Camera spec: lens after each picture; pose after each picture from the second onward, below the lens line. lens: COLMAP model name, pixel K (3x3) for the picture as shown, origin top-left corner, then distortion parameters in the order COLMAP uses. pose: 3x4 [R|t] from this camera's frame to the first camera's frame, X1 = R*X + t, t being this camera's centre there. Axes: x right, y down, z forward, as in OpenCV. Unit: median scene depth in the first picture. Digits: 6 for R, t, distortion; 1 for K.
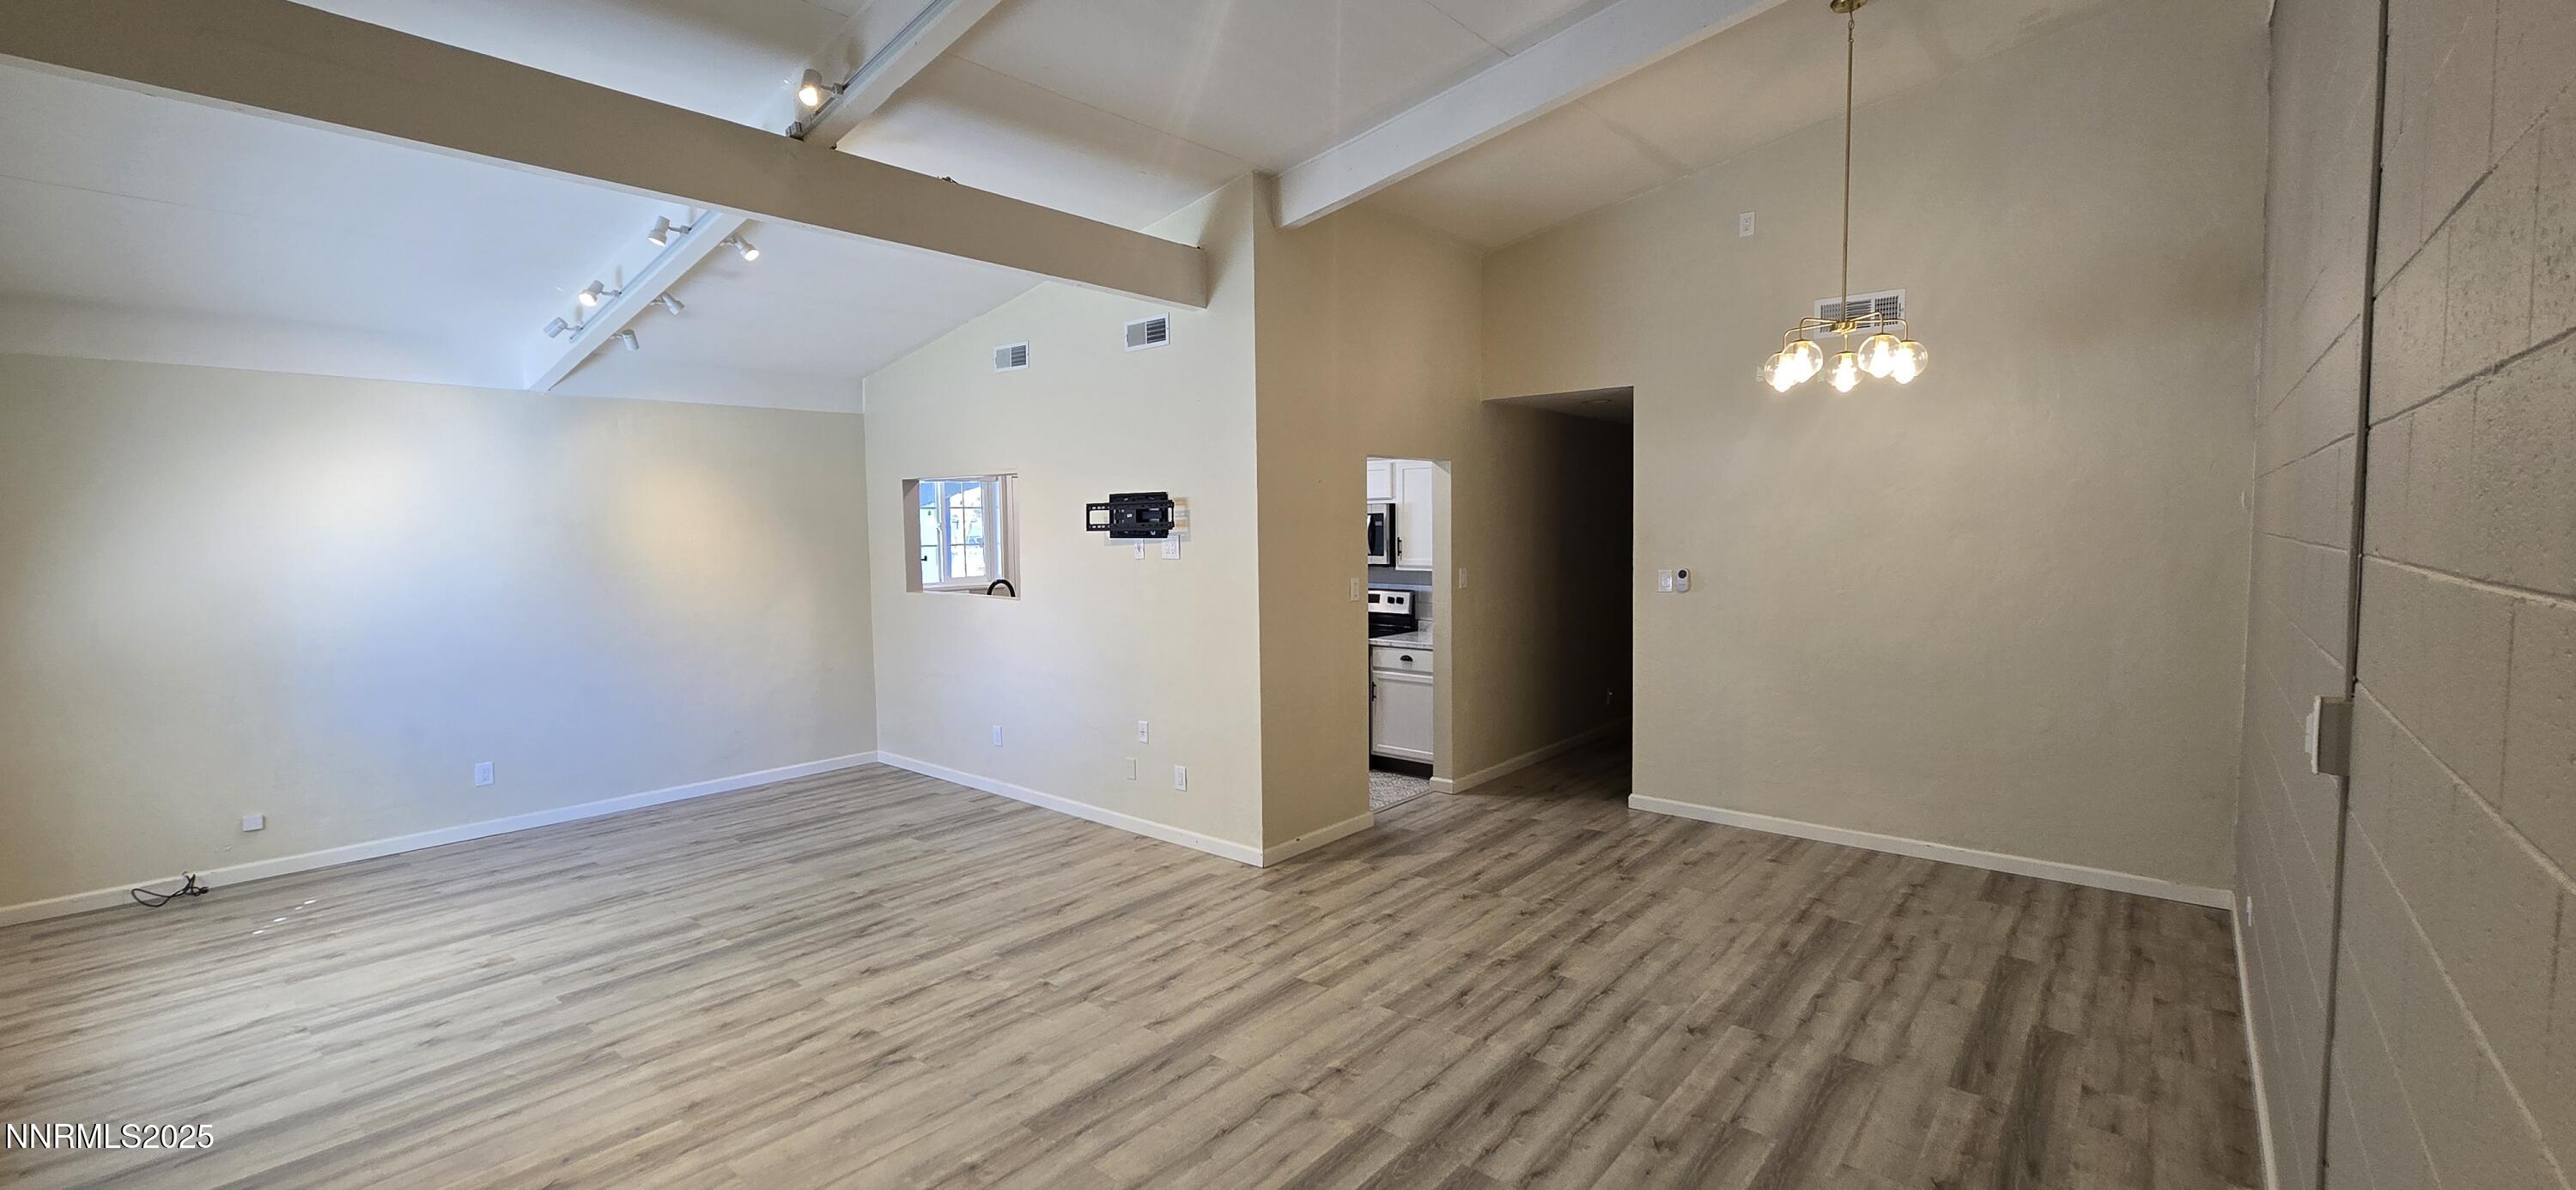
lens RADIAL K [[1063.7, 0, 1290.7], [0, 1063.7, 596.0], [0, 0, 1]] dist [-0.003419, -0.000045]
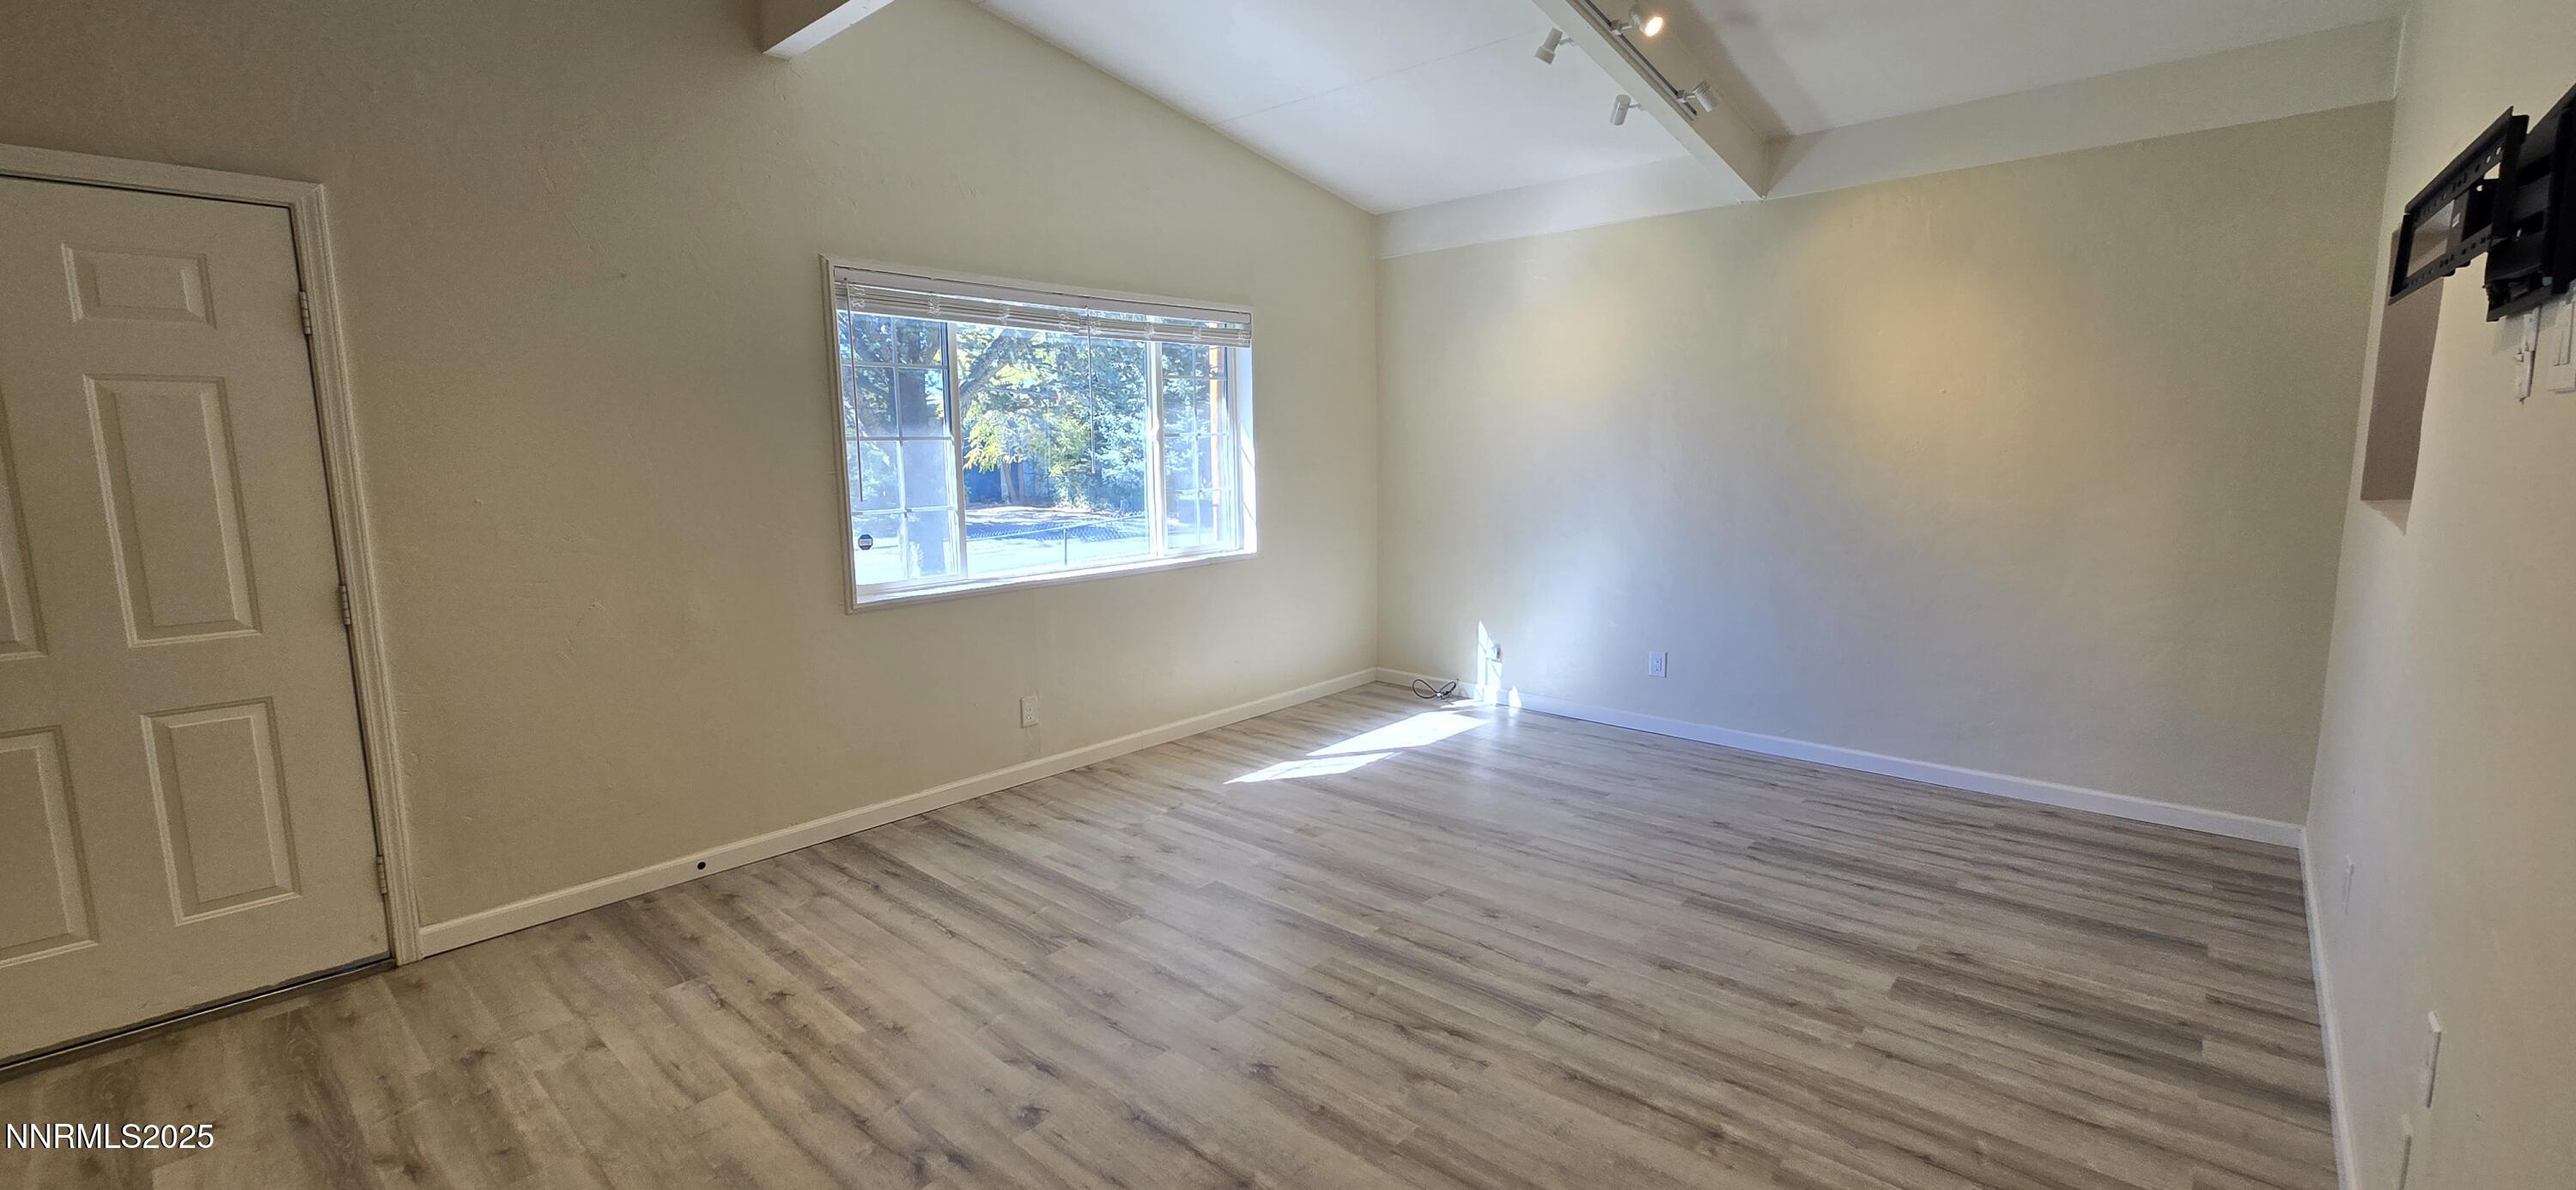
lens RADIAL K [[1063.7, 0, 1284.1], [0, 1063.7, 591.1], [0, 0, 1]] dist [-0.003419, -0.000045]
pose [[-0.046863, 0.152220, -0.987235, 0.146395], [-0.056507, 0.986334, 0.154763, -0.012762], [0.997302, 0.063039, -0.037621, 0.901813]]
